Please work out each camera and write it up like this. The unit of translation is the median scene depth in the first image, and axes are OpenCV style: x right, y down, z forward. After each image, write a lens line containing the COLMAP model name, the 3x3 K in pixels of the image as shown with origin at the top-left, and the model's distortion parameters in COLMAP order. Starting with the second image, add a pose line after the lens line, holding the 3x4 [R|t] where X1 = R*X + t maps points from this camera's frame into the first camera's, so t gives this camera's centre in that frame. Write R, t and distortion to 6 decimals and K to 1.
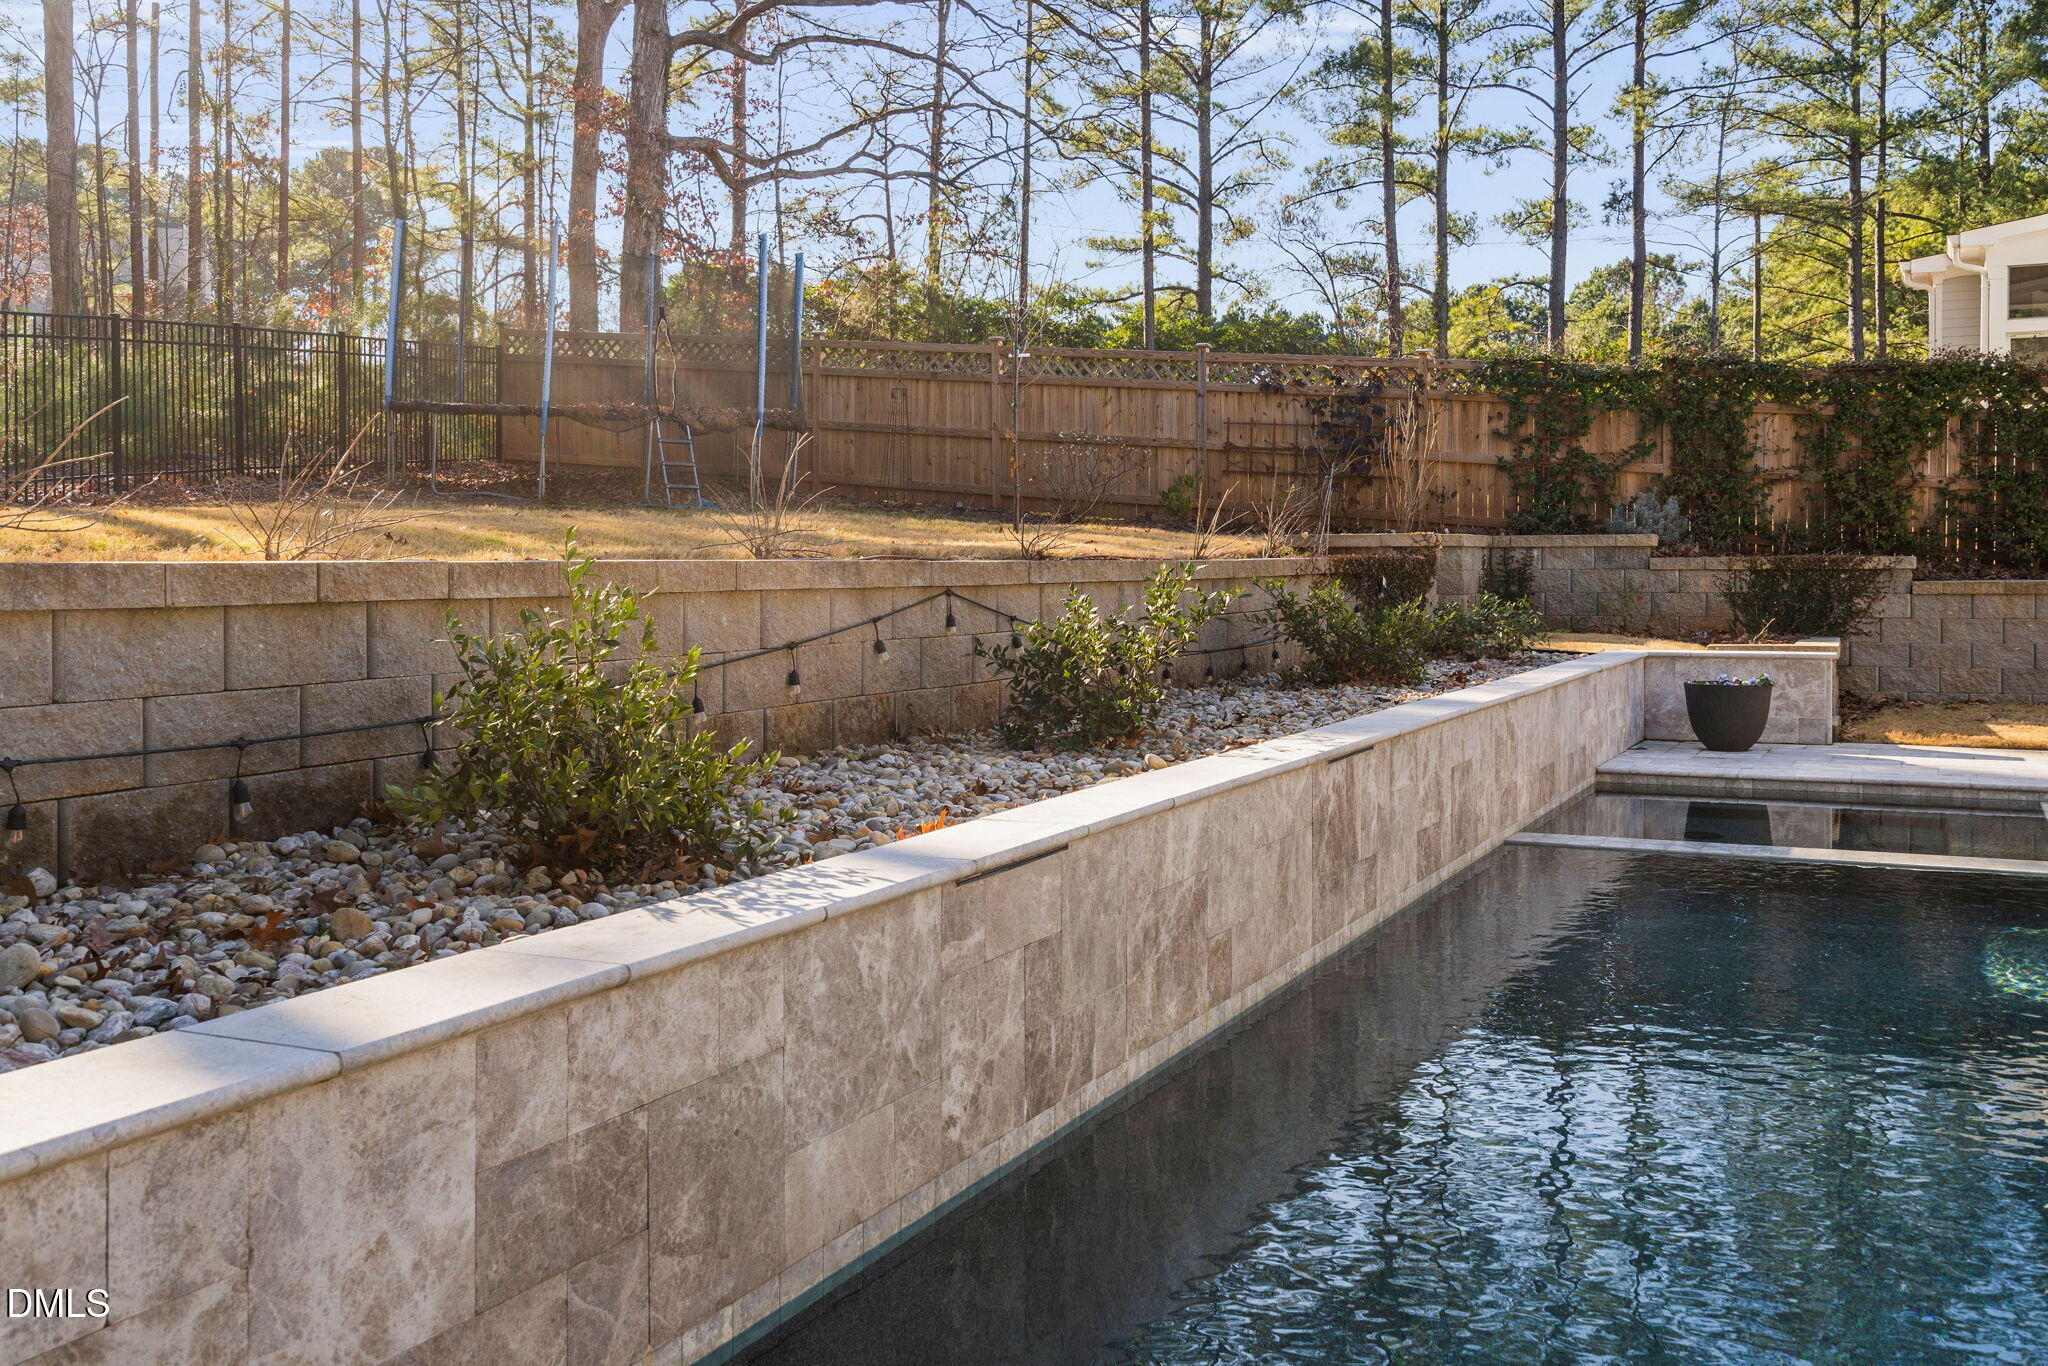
lens RADIAL K [[1621.8, 0, 1023.8], [0, 1621.8, 662.5], [0, 0, 1]] dist [-0.003989, 0.004813]
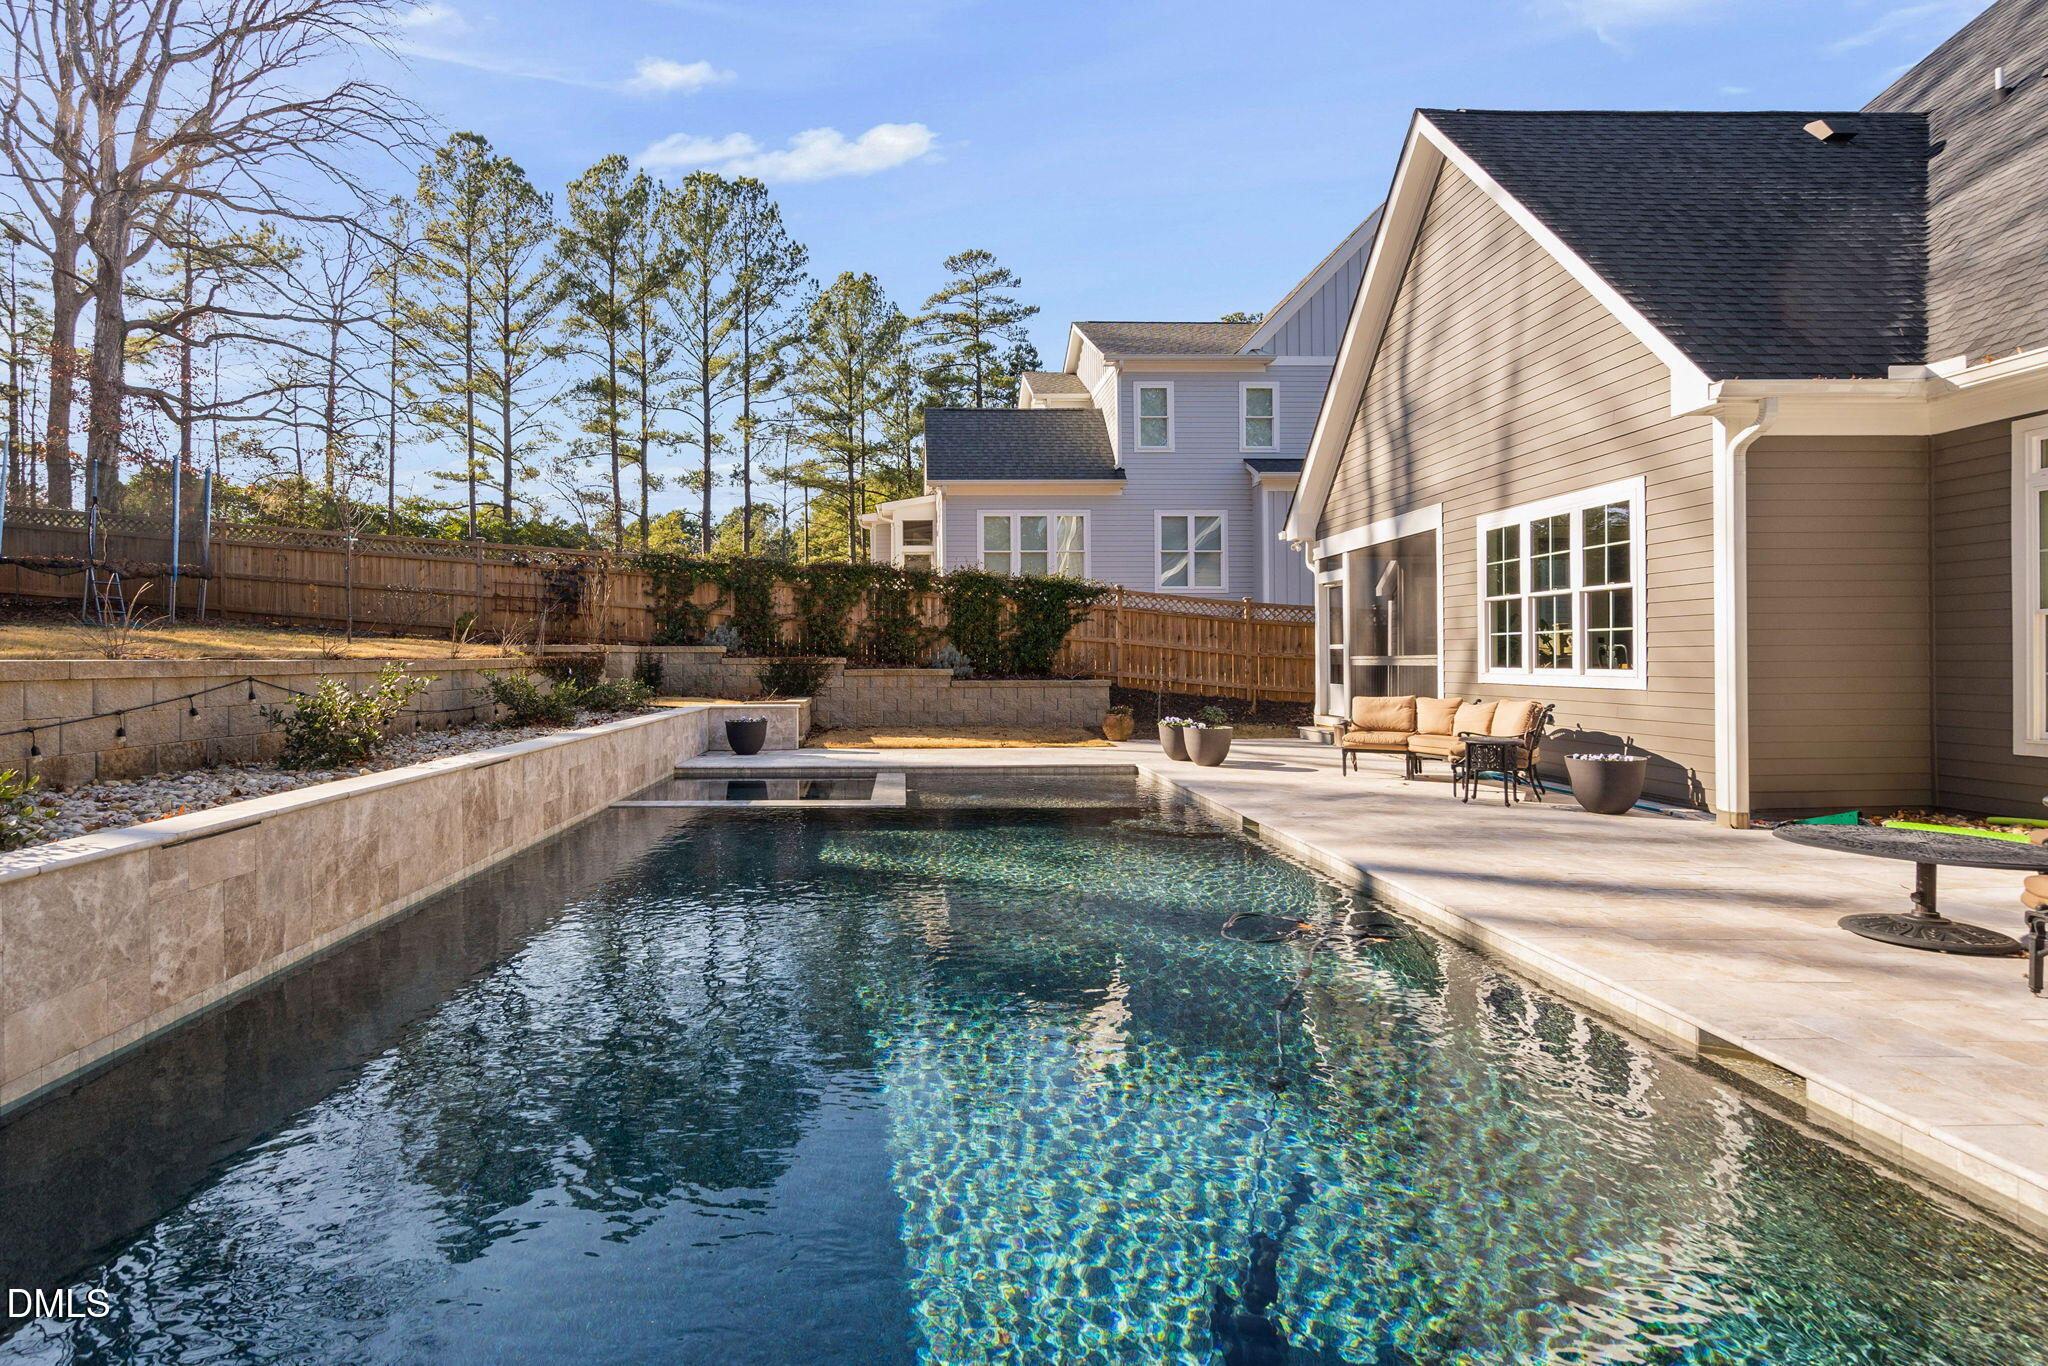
lens RADIAL K [[942.6, 0, 1033.4], [0, 942.6, 694.0], [0, 0, 1]] dist [-0.004782, 0.001414]
pose [[0.921481, -0.014334, 0.388160, 0.254091], [0.022278, 0.999624, -0.015971, 0.004931], [-0.387785, 0.023365, 0.921454, -0.175622]]
